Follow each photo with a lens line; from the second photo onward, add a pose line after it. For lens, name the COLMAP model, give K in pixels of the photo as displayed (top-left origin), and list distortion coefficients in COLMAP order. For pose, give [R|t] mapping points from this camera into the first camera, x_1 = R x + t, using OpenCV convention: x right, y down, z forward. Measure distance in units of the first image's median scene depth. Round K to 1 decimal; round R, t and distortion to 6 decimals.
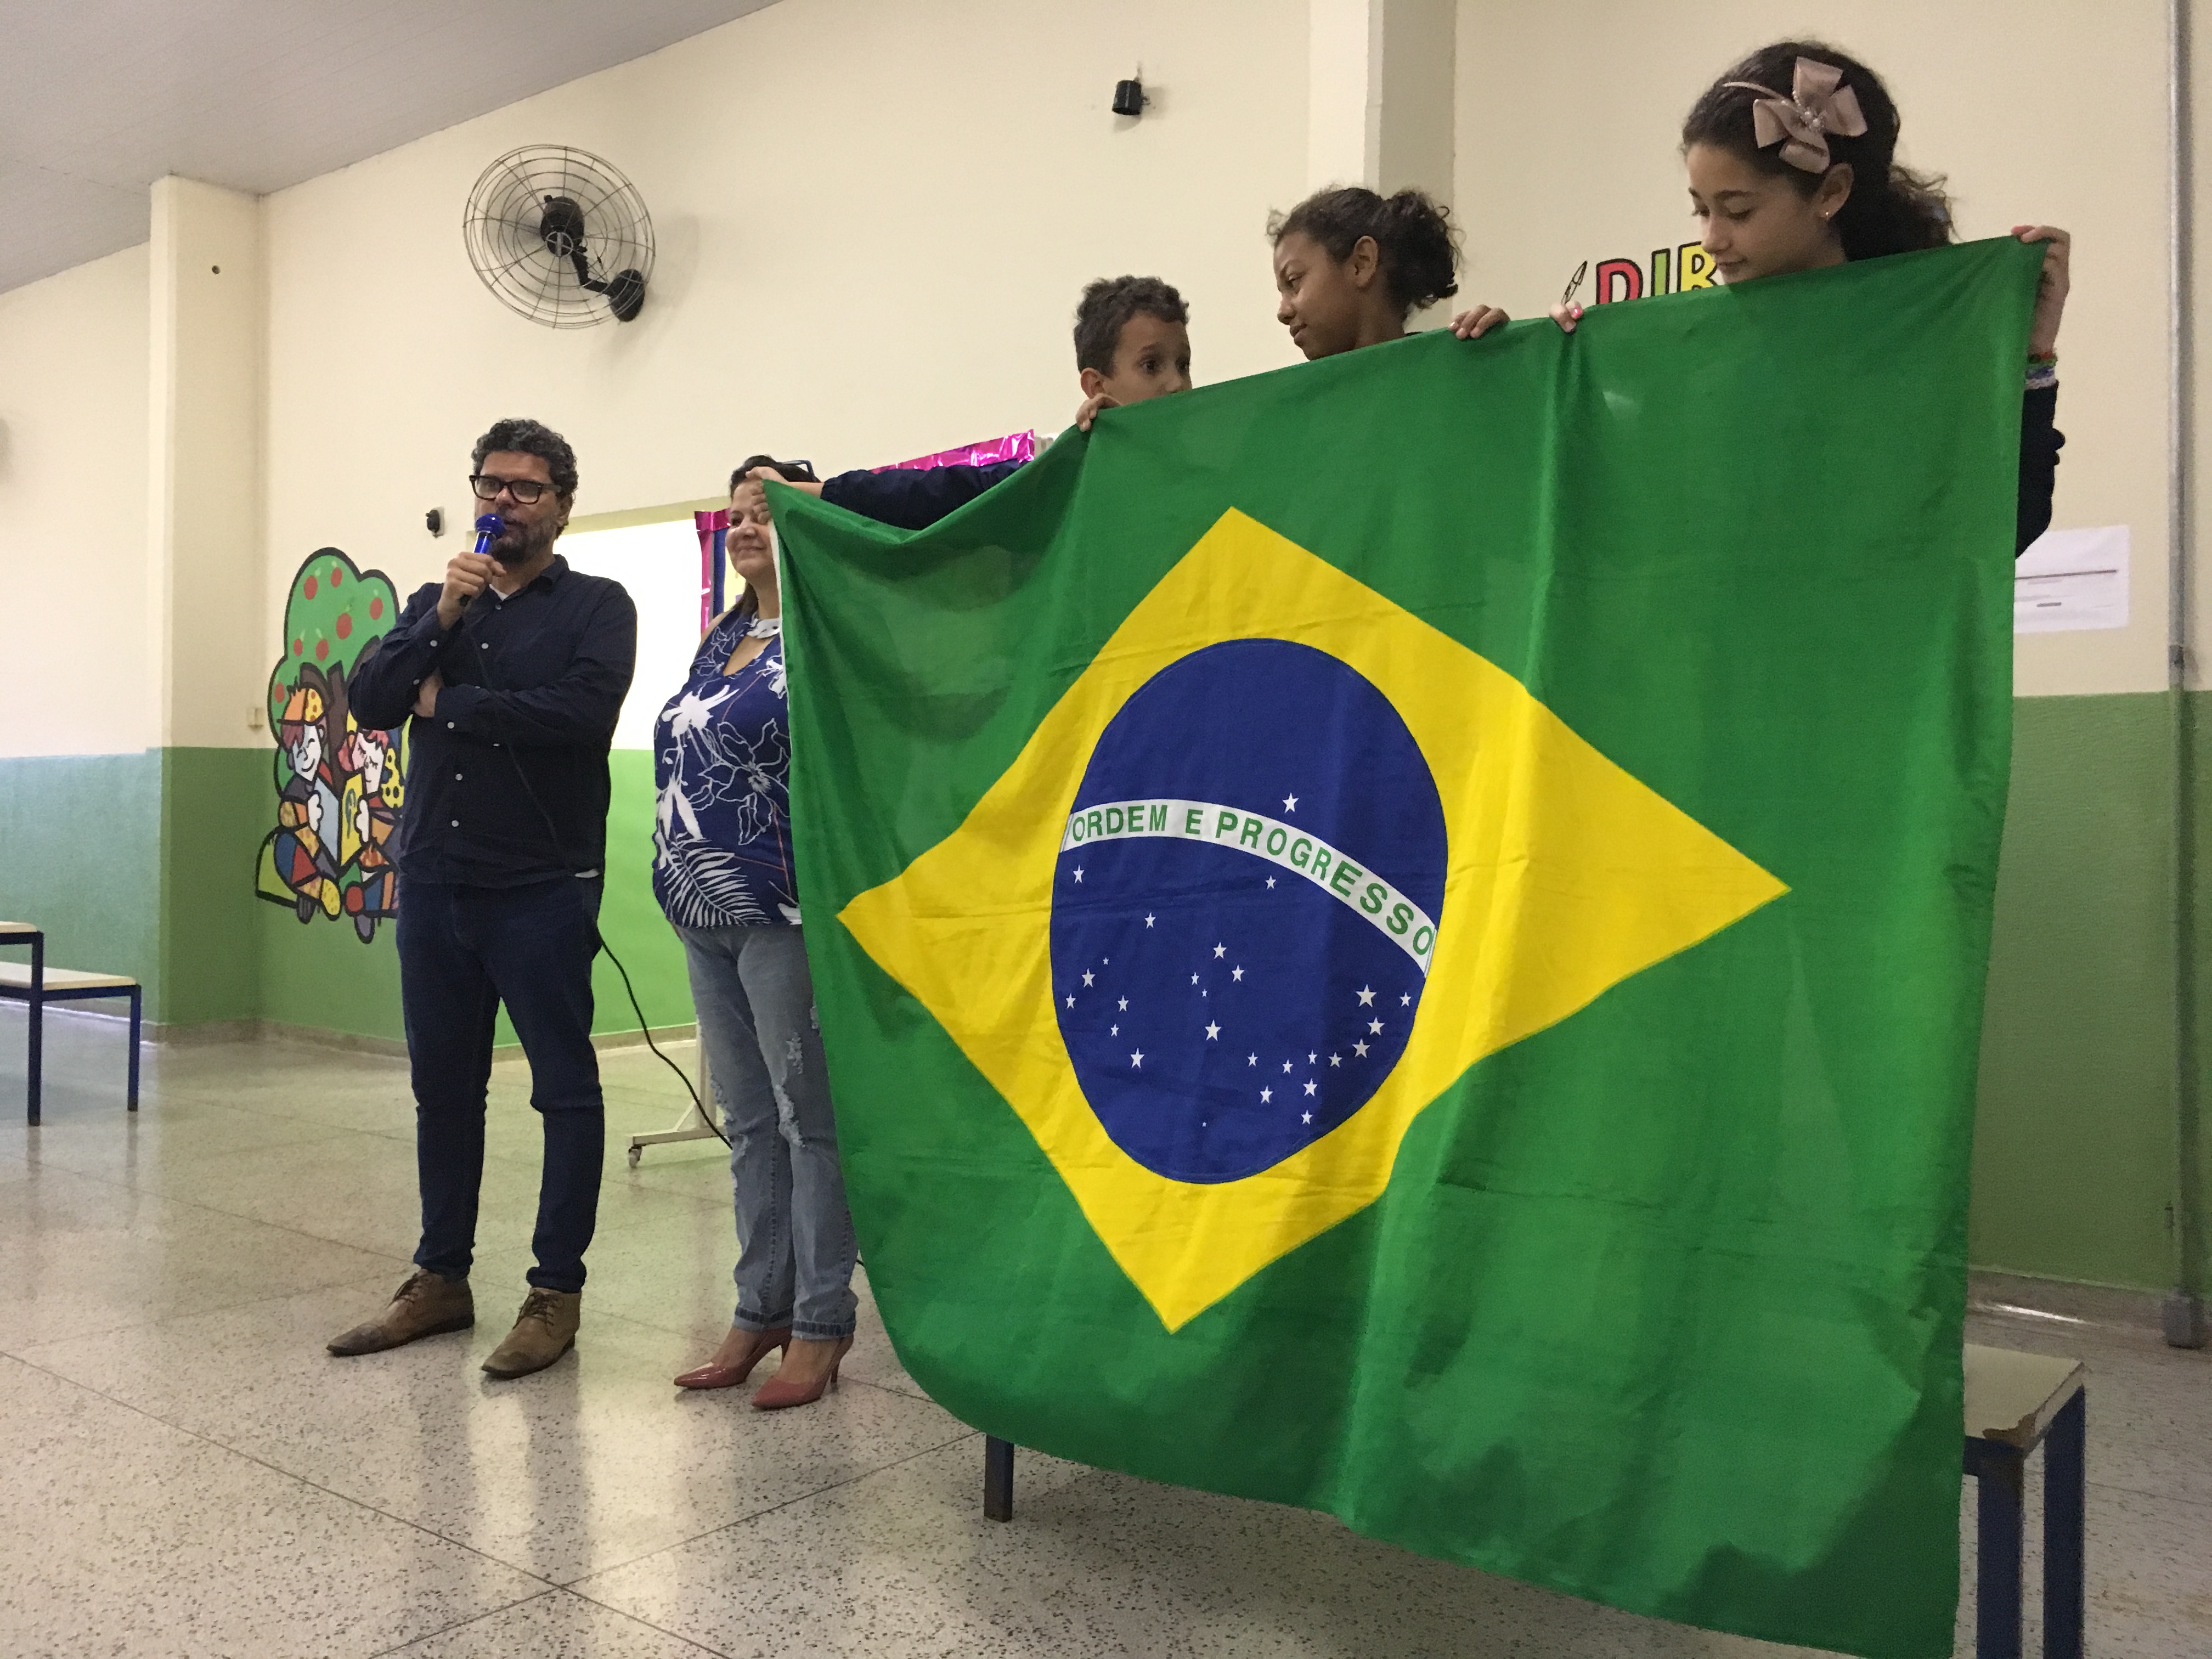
lens RADIAL K [[1898.7, 0, 1096.4], [0, 1898.7, 811.8], [0, 0, 1]] dist [0.076437, -0.097802]
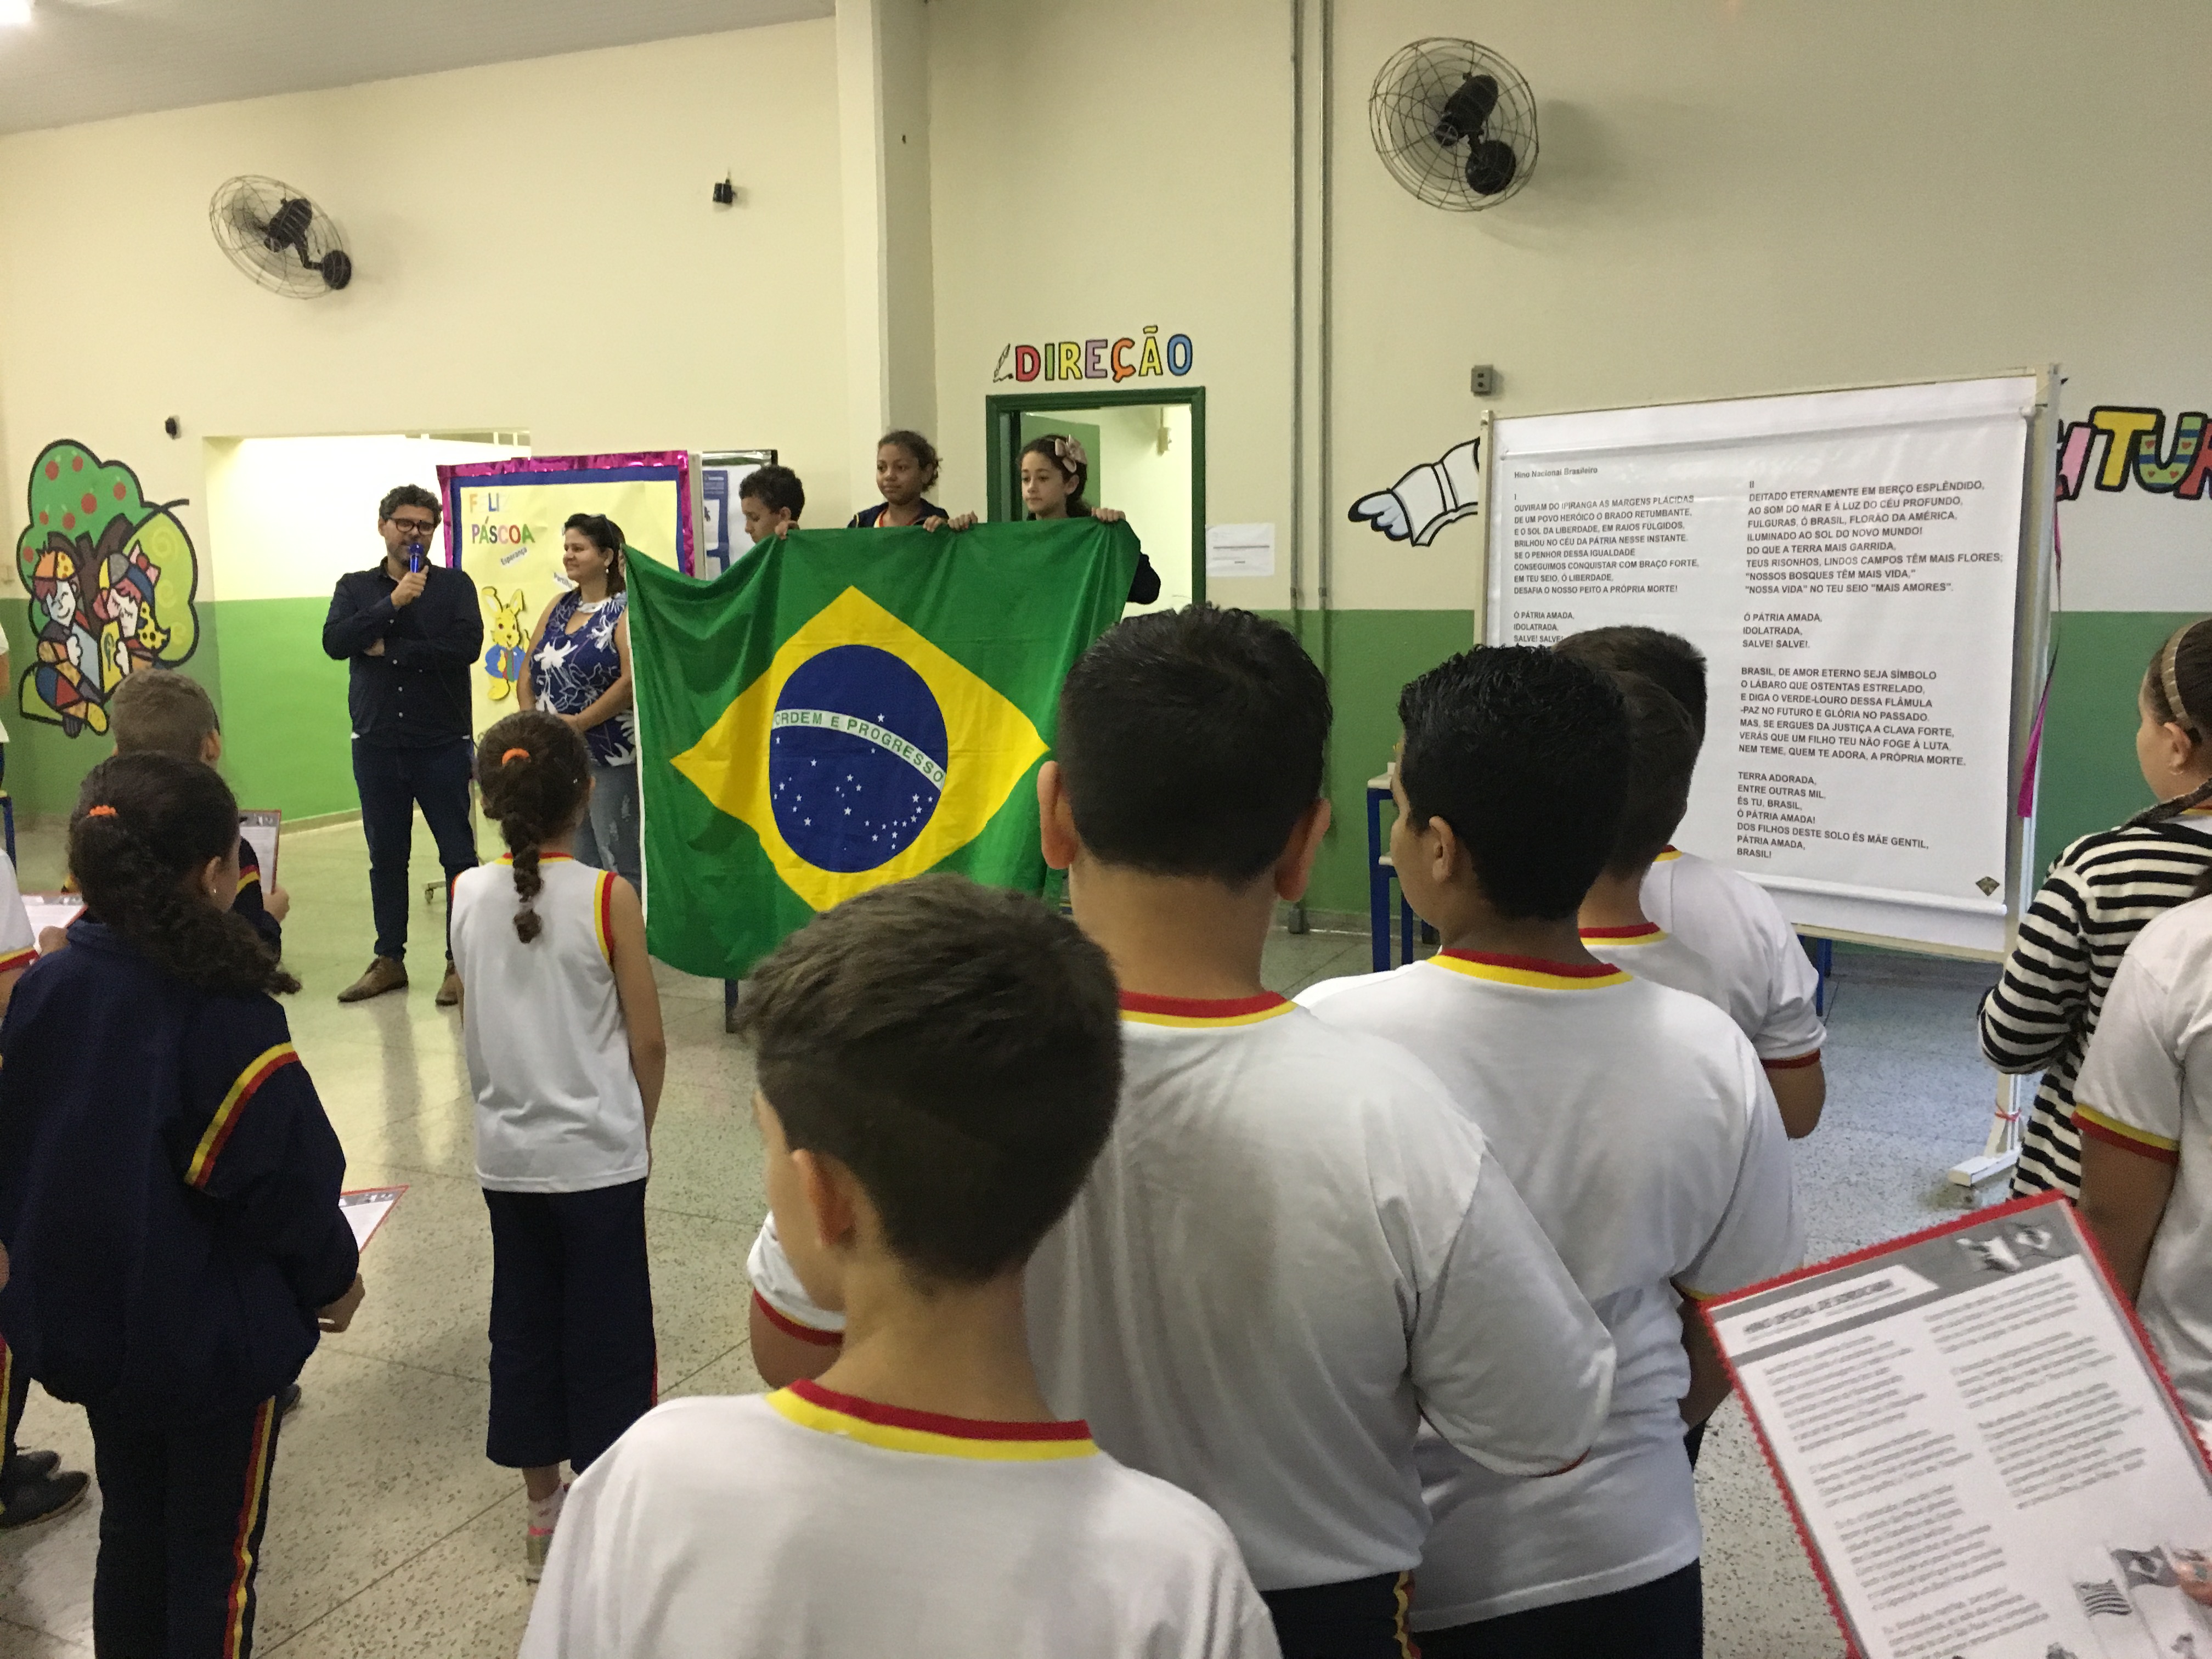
lens RADIAL K [[1898.7, 0, 1099.2], [0, 1898.7, 821.2], [0, 0, 1]] dist [0.076437, -0.097802]
pose [[0.968054, -0.061689, 0.243037, -0.086321], [0.023896, 0.987549, 0.155485, -0.092900], [-0.249602, -0.144710, 0.957475, -0.541495]]
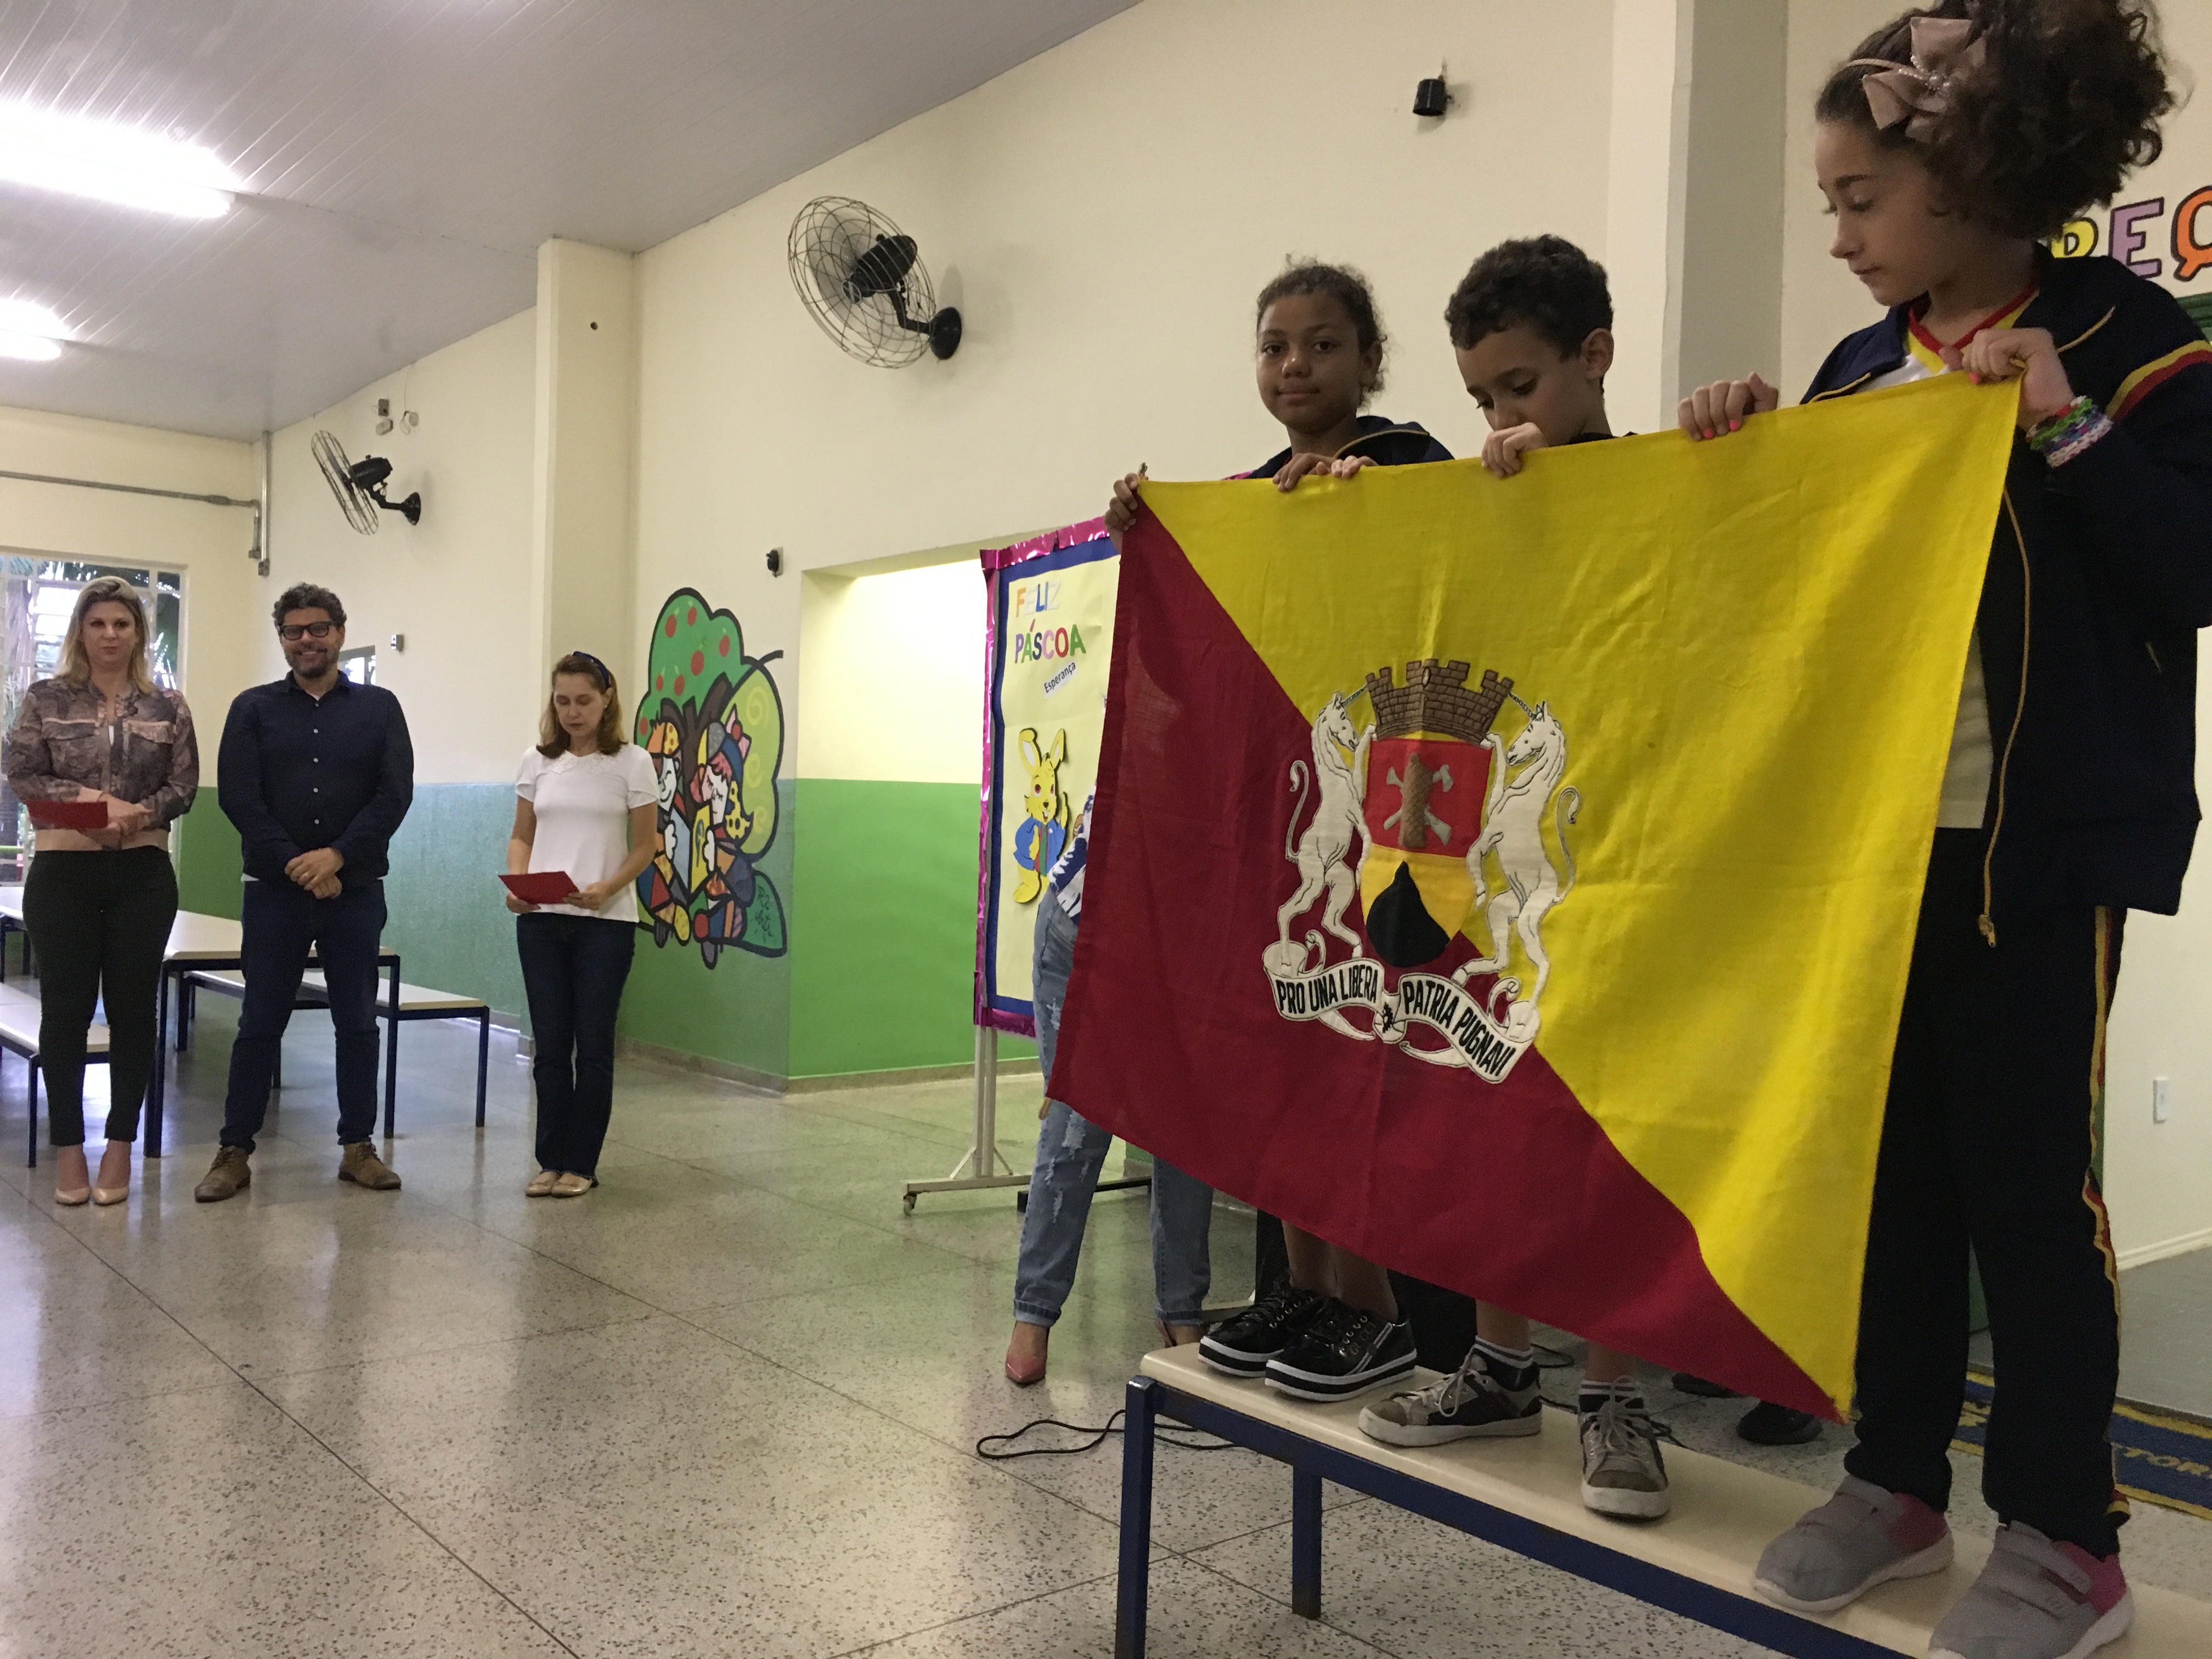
lens RADIAL K [[1898.7, 0, 1089.8], [0, 1898.7, 853.2], [0, 0, 1]] dist [0.076437, -0.097802]
pose [[0.979004, 0.010079, -0.203590, 0.039136], [-0.007593, 0.999887, 0.012987, -0.011309], [0.203698, -0.011169, 0.978970, 0.034149]]
